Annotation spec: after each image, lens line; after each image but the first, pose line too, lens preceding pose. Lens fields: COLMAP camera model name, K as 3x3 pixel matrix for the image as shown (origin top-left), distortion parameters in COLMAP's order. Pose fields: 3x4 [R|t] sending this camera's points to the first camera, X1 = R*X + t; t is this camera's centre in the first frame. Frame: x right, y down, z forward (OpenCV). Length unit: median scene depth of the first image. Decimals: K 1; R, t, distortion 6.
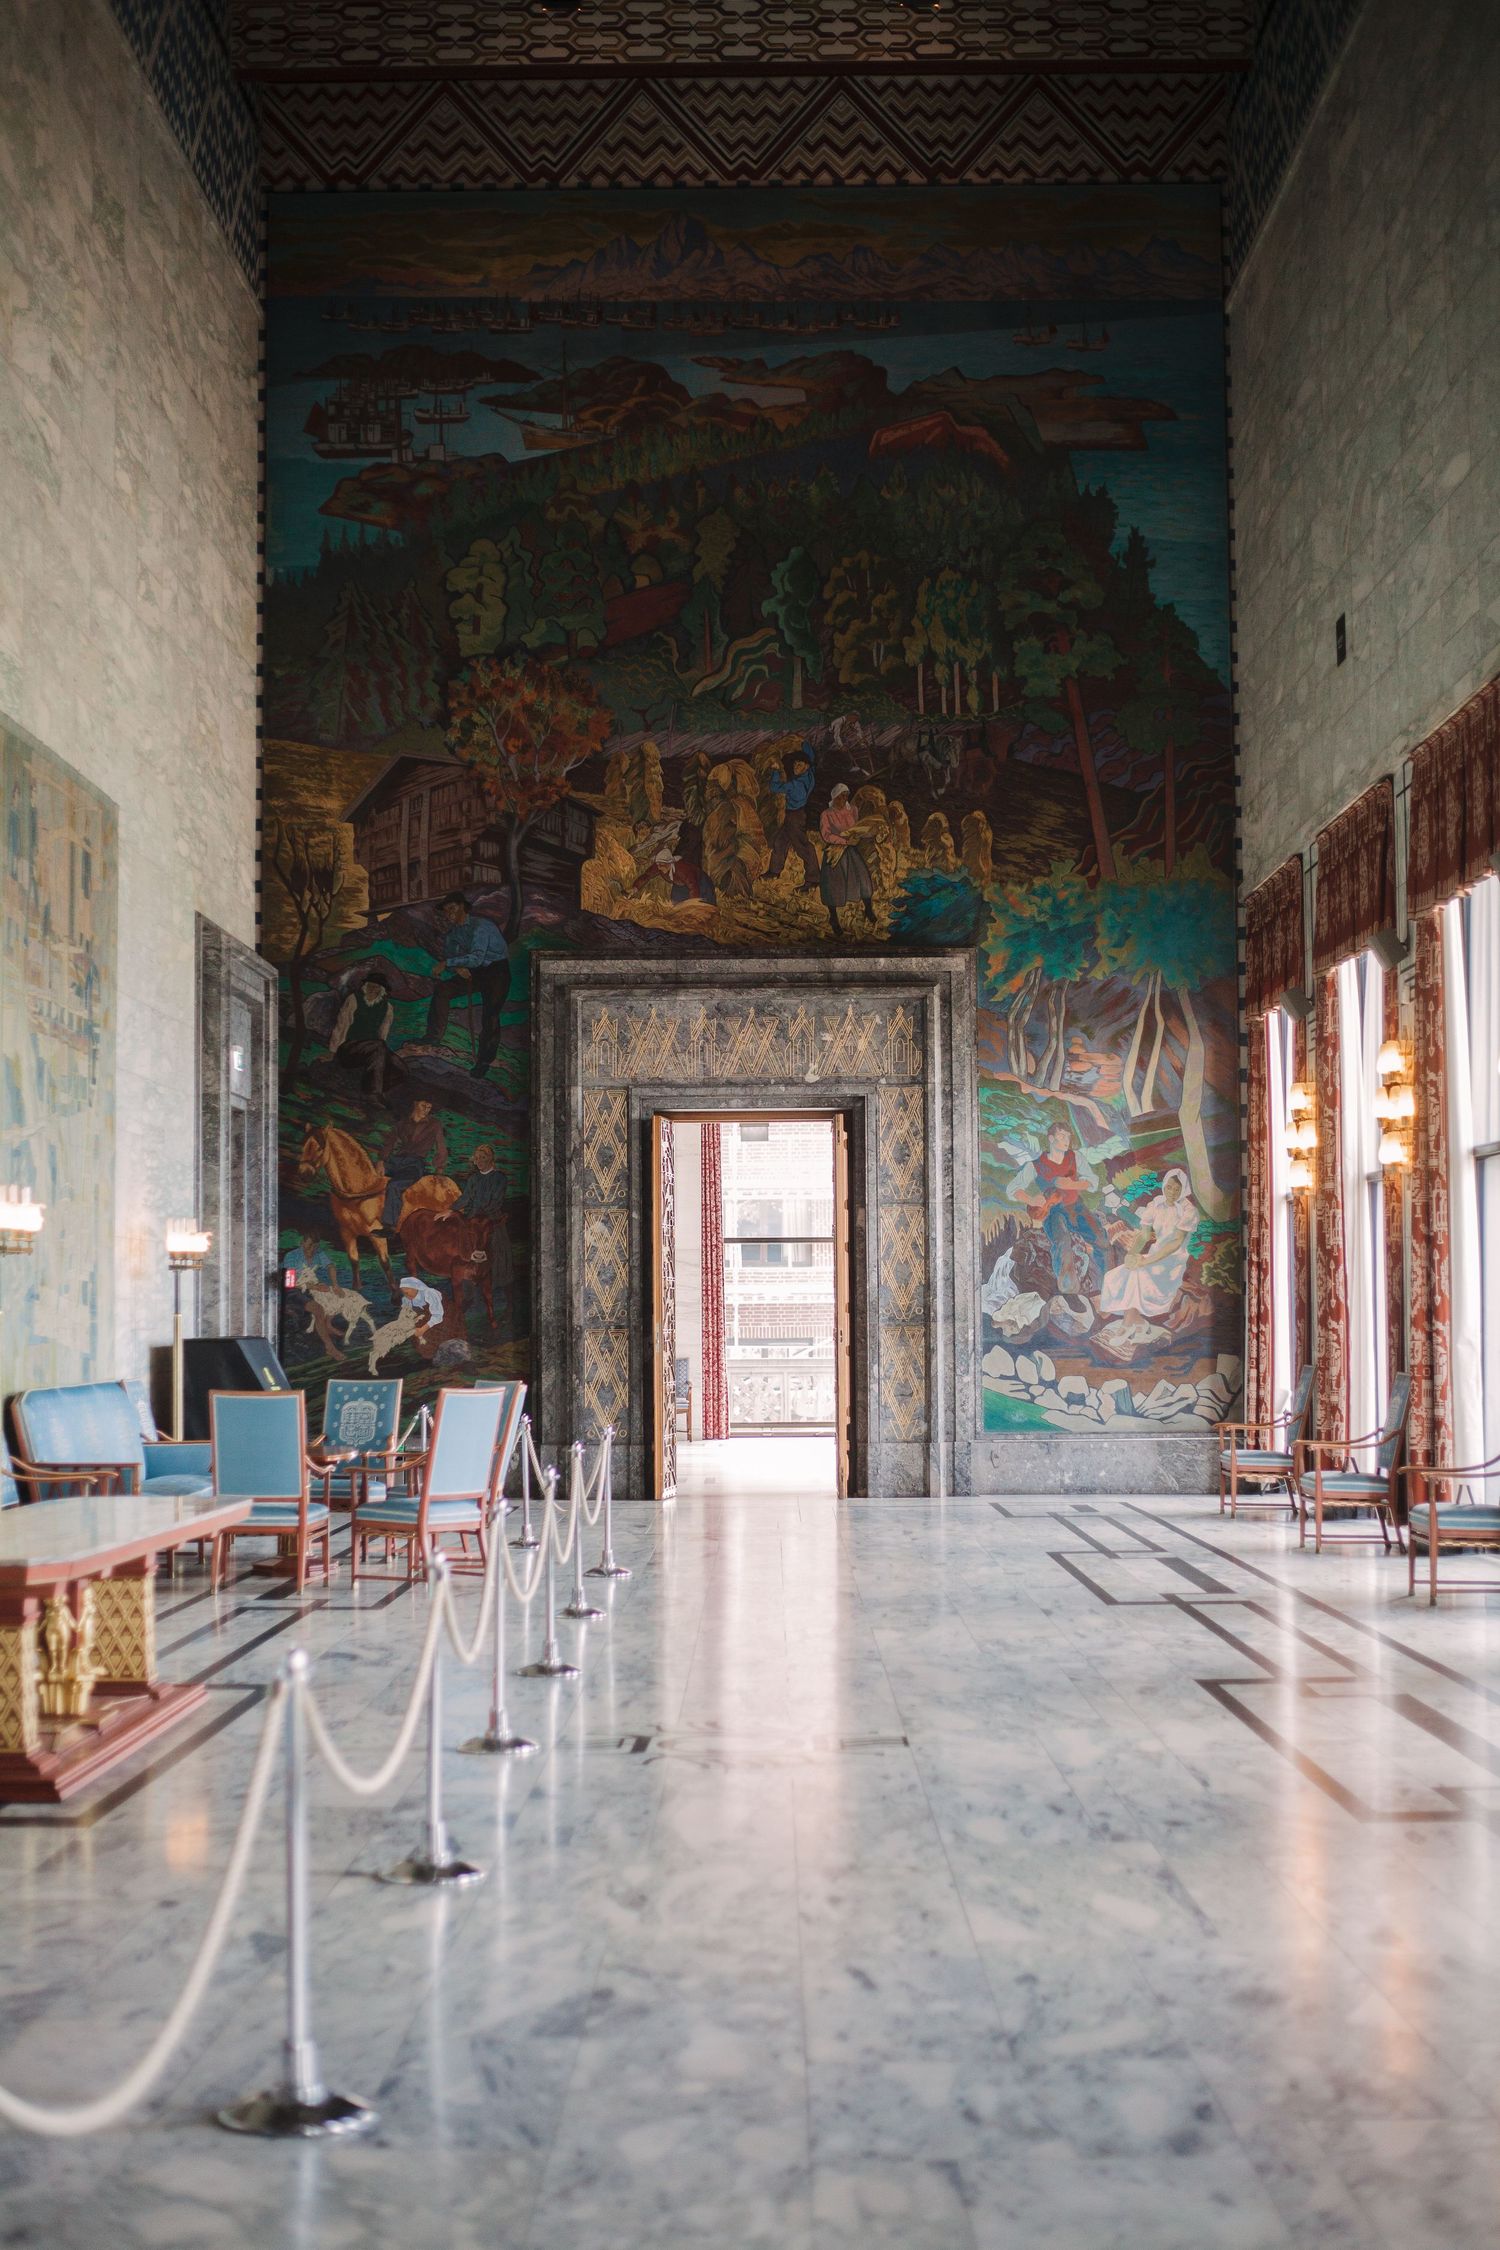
lens RADIAL K [[3316.3, 0, 762.7], [0, 3316.3, 1128.1], [0, 0, 1]] dist [-0.102661, 0.000000]
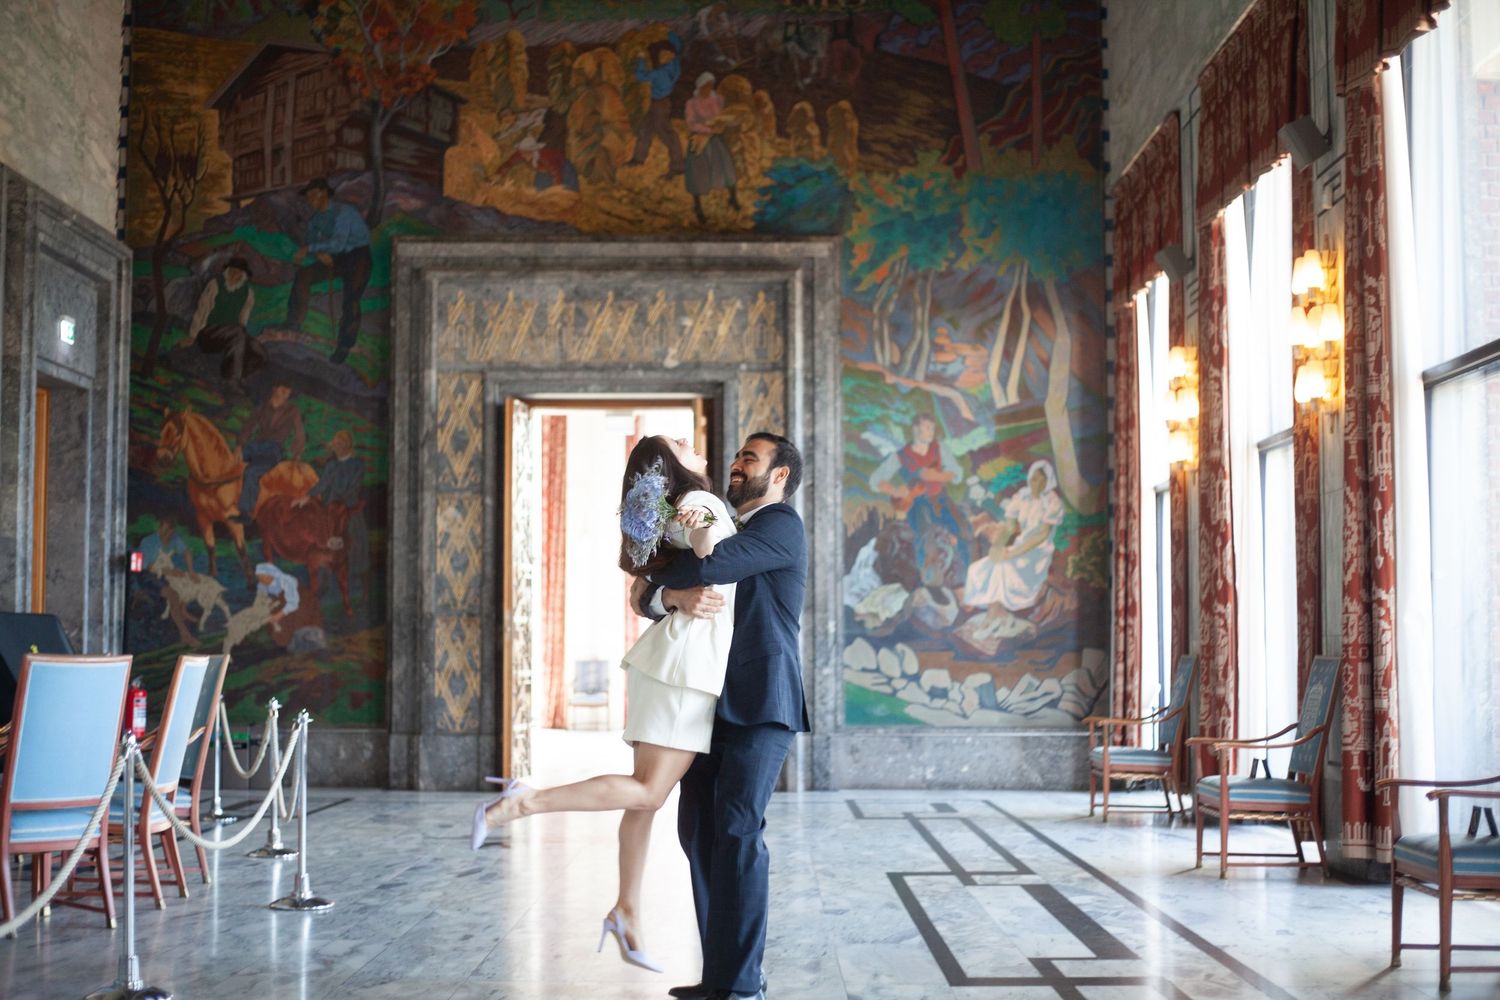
lens RADIAL K [[2210.8, 0, 738.8], [0, 2210.8, 498.5], [0, 0, 1]] dist [-0.102661, 0.000000]
pose [[0.999947, 0.007325, -0.007169, 0.039605], [-0.007405, 0.999910, -0.011201, 0.031961], [0.007087, 0.011254, 0.999912, 0.343947]]
